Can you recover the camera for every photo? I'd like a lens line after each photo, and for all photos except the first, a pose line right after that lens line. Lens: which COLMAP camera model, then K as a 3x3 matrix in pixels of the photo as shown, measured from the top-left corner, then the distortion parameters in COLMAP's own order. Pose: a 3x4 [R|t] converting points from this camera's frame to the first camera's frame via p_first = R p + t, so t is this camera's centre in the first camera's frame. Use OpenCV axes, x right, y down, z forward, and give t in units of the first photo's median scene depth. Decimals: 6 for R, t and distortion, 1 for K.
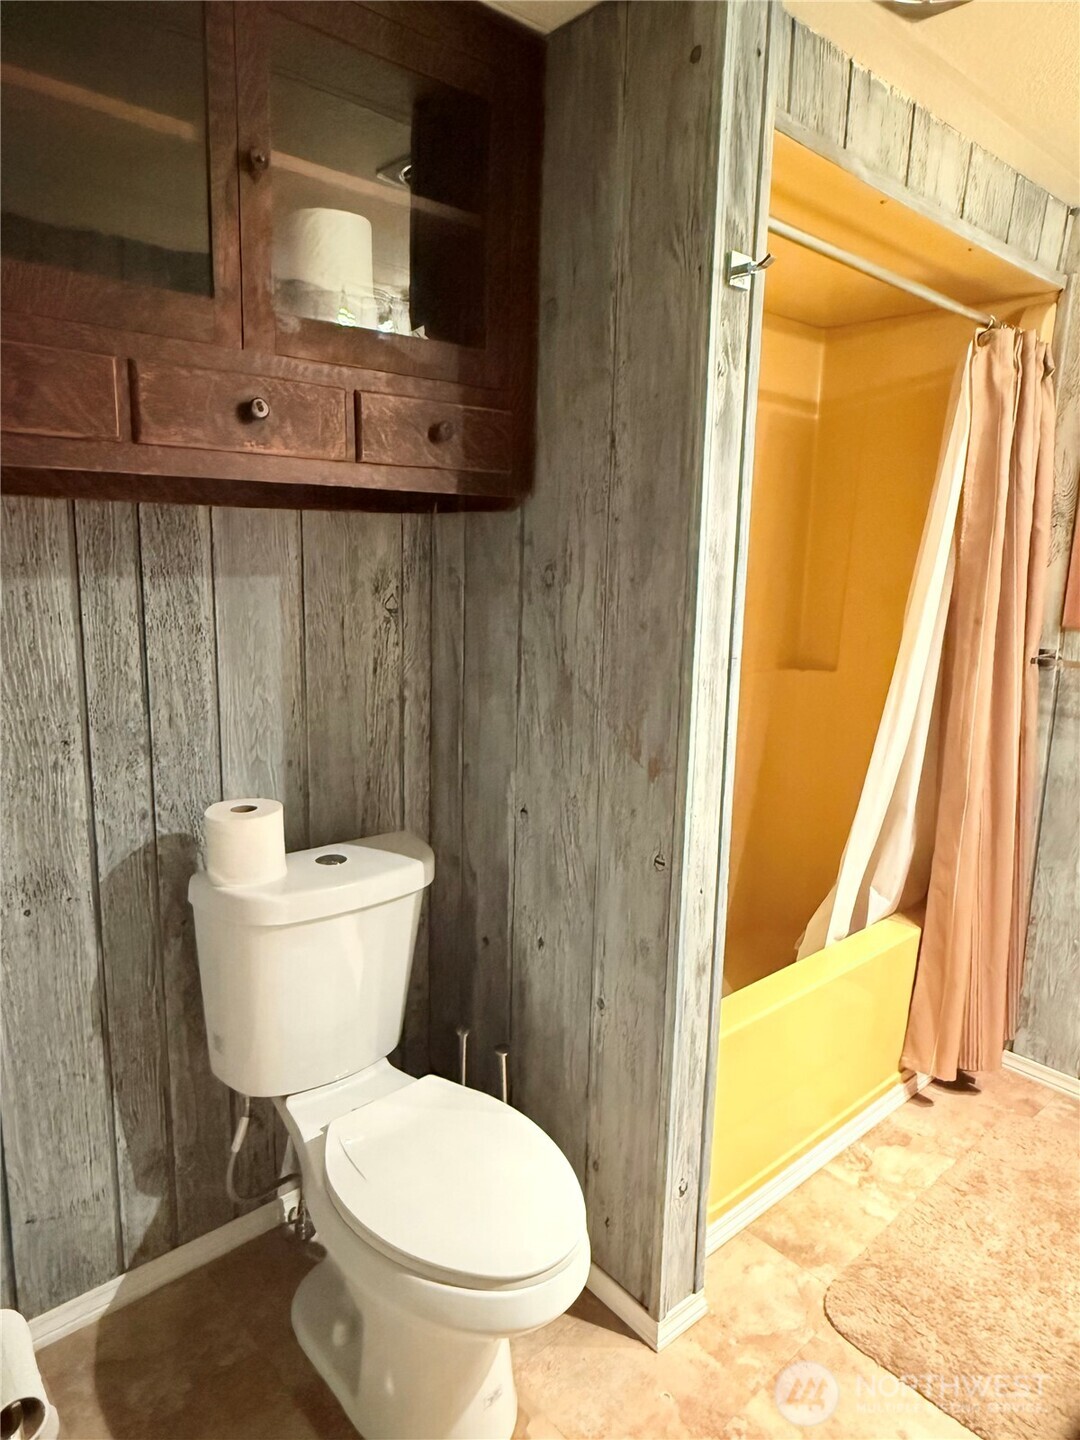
lens RADIAL K [[917.2, 0, 537.6], [0, 917.2, 716.7], [0, 0, 1]] dist [-0.000099, 0.001759]
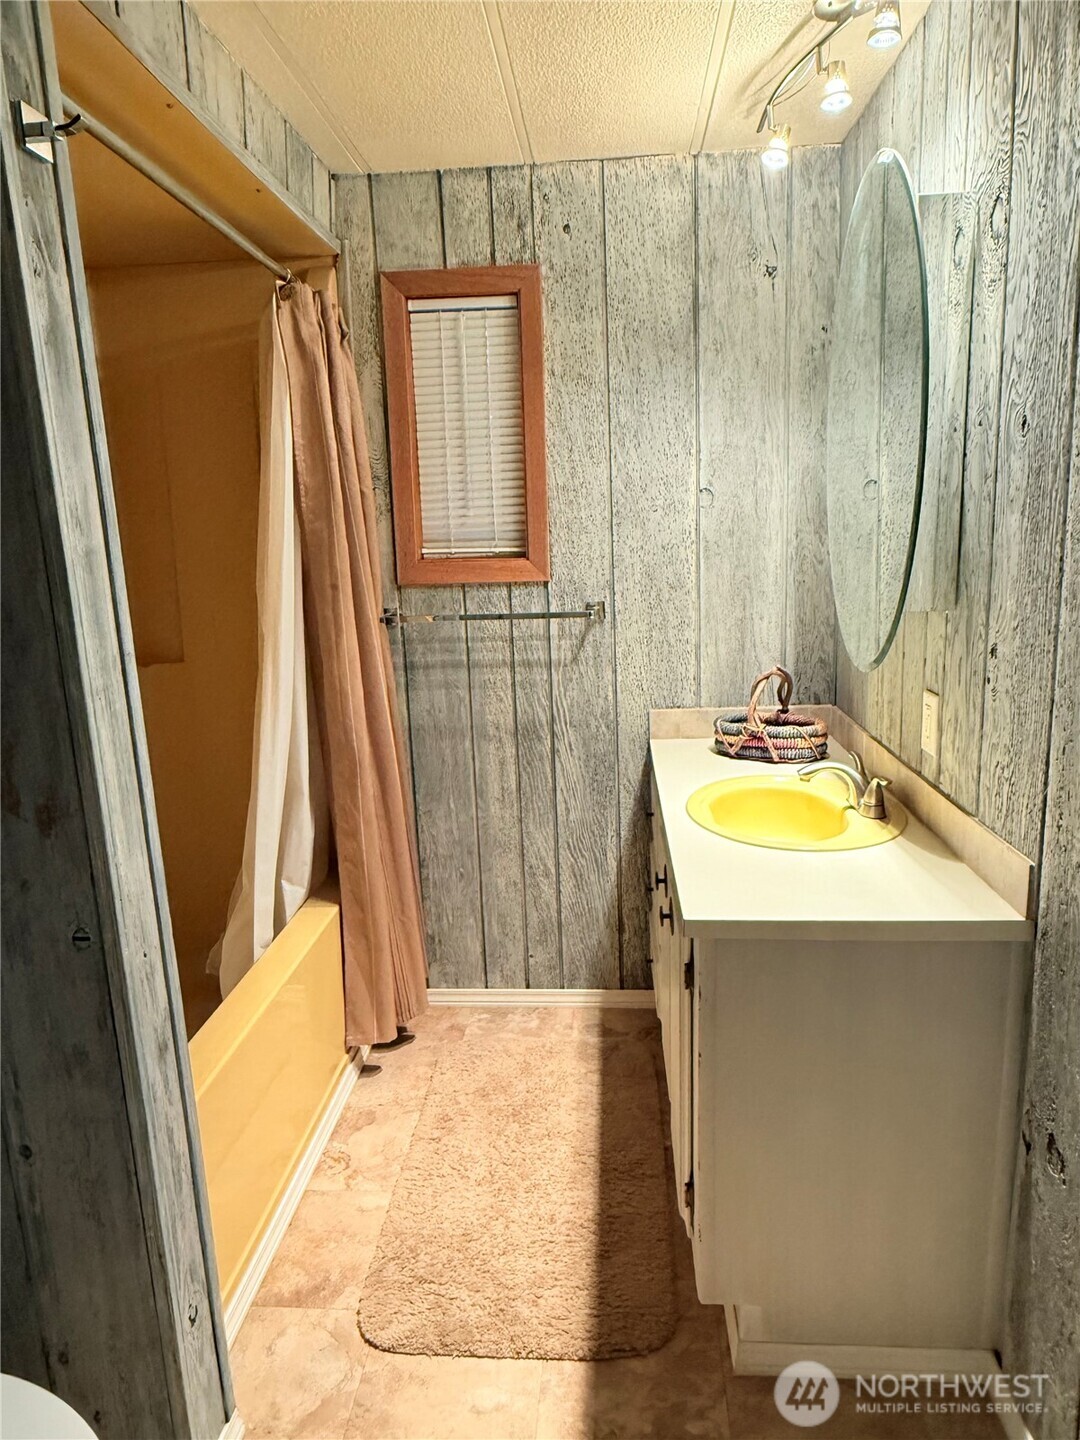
lens RADIAL K [[917.2, 0, 540.9], [0, 917.2, 719.9], [0, 0, 1]] dist [-0.000099, 0.001759]
pose [[0.719254, -0.196462, 0.666391, -0.047027], [0.187421, 0.978491, 0.086185, -0.007737], [-0.668990, 0.062906, 0.740605, 0.139920]]
